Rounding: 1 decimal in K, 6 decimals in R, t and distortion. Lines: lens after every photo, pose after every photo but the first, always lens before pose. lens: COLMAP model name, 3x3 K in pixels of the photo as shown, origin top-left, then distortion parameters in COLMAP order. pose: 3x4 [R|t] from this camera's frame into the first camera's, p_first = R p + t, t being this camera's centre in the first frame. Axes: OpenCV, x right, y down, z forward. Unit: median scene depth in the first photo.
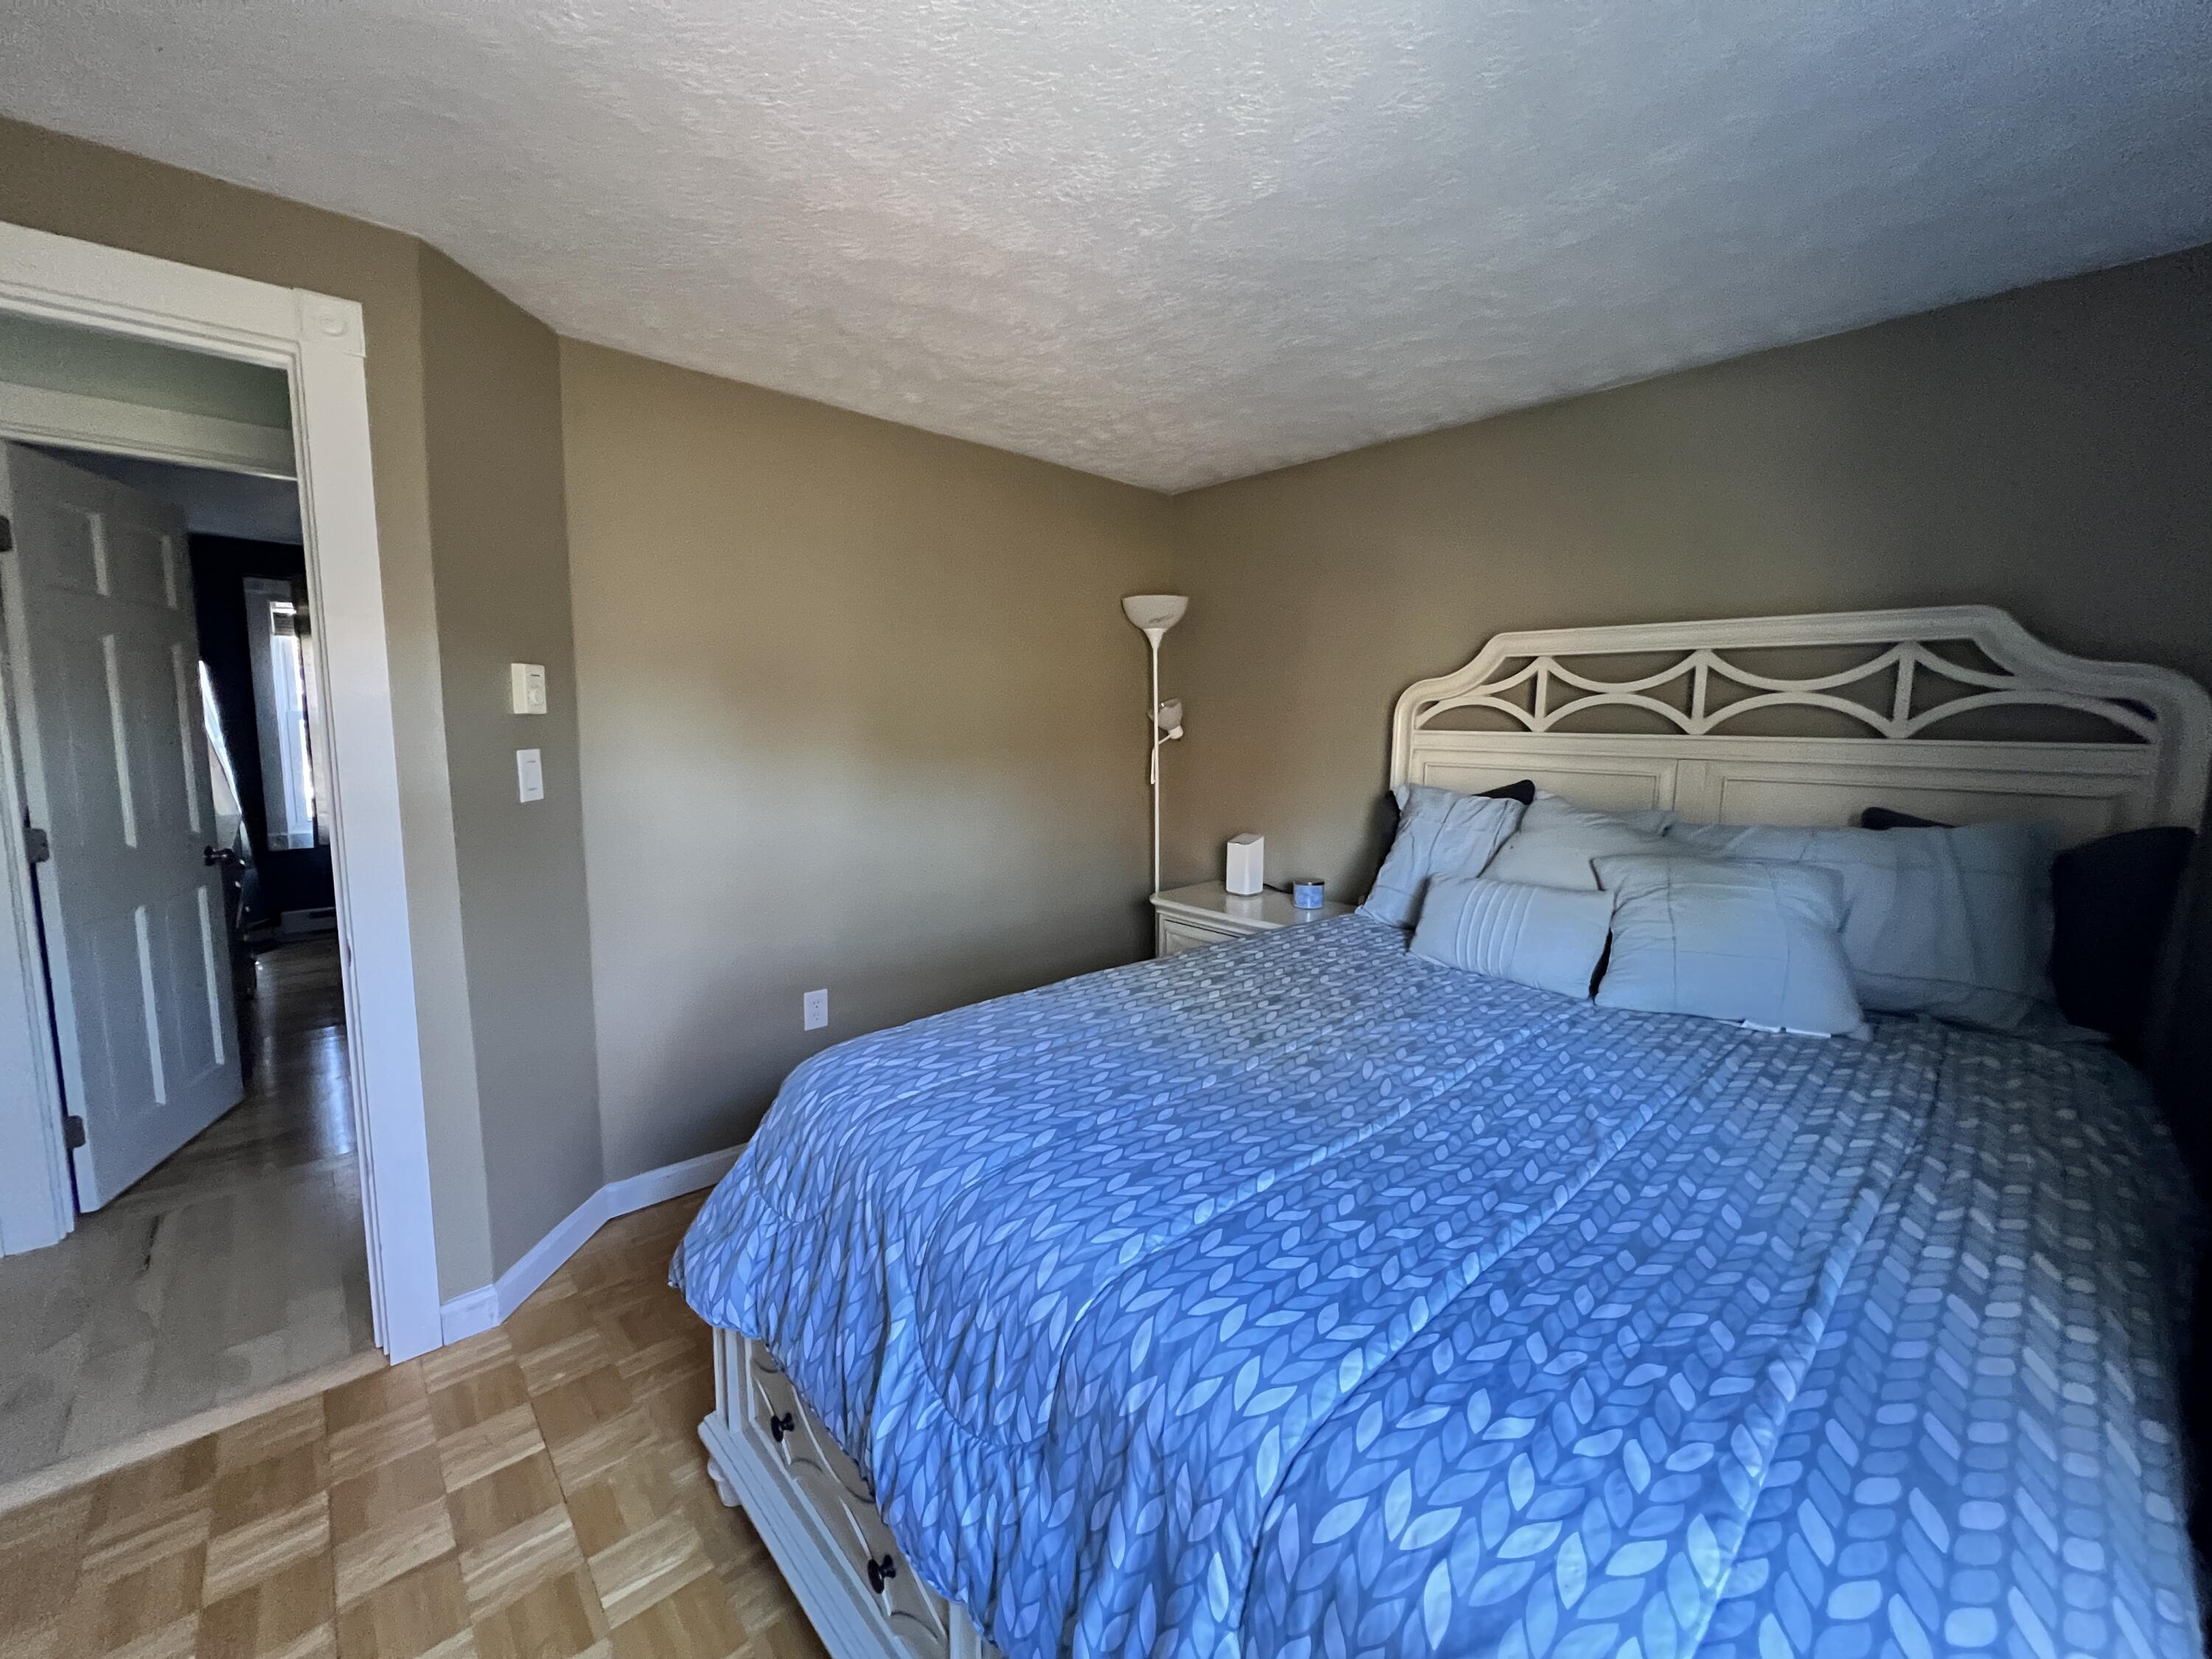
lens RADIAL K [[895.6, 0, 1101.1], [0, 895.6, 816.7], [0, 0, 1]] dist [-0.000976, -0.000012]
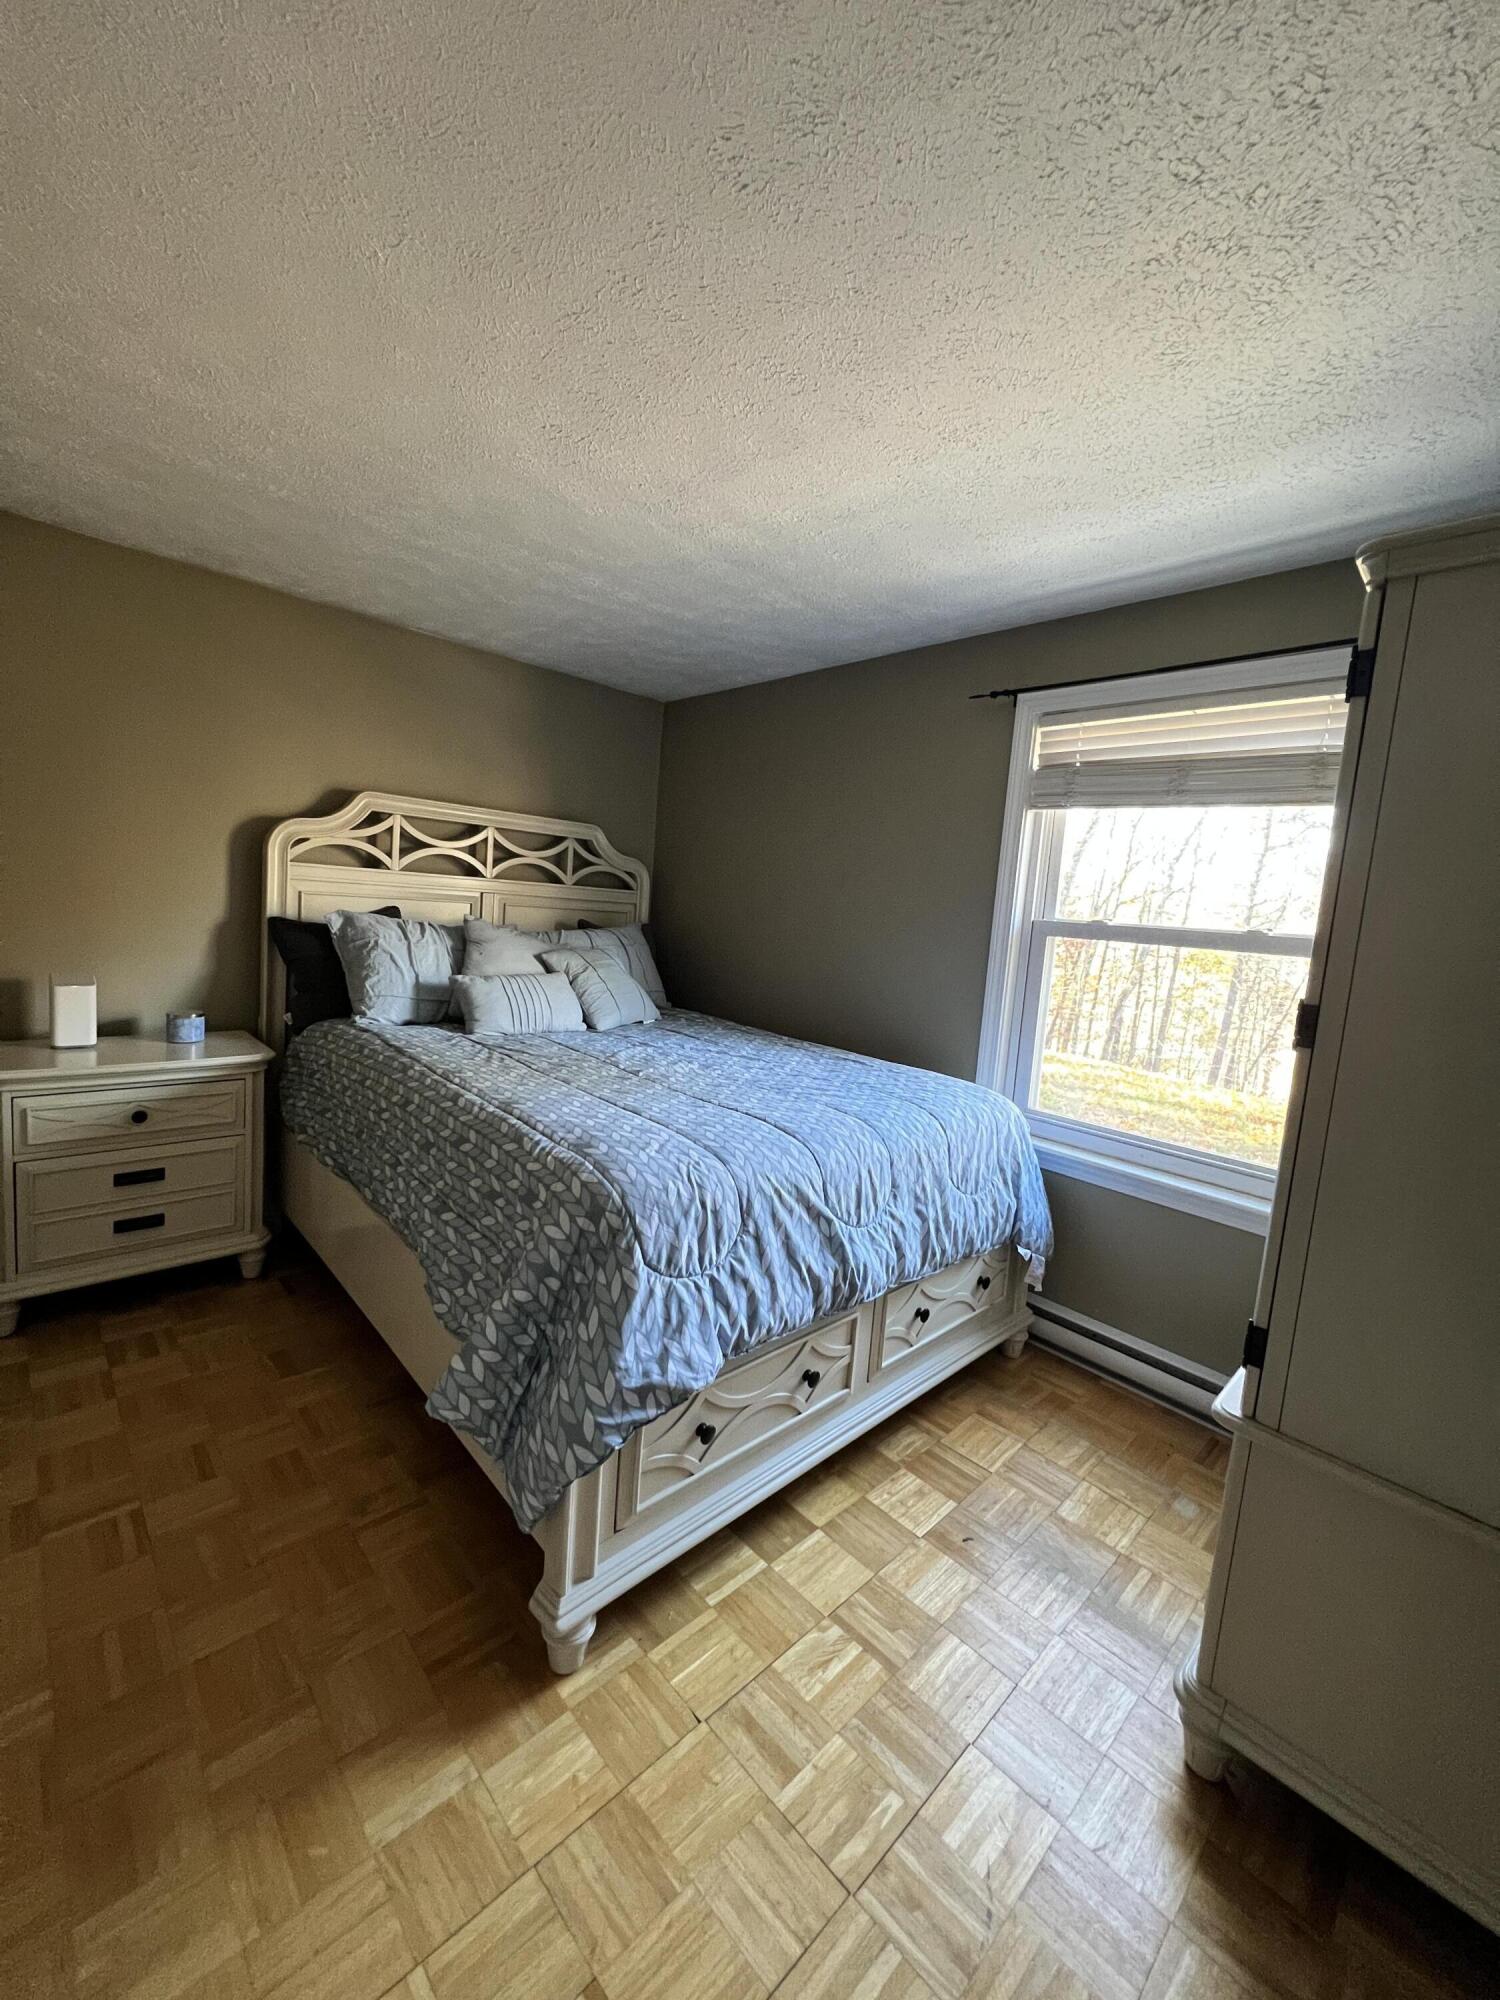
lens RADIAL K [[793.2, 0, 745.5], [0, 793.2, 998.2], [0, 0, 1]] dist [0.002199, 0.000070]
pose [[-0.030316, -0.132279, 0.990749, -0.802313], [0.031353, 0.990591, 0.133217, -0.048815], [-0.999049, 0.035101, -0.025883, 0.539568]]
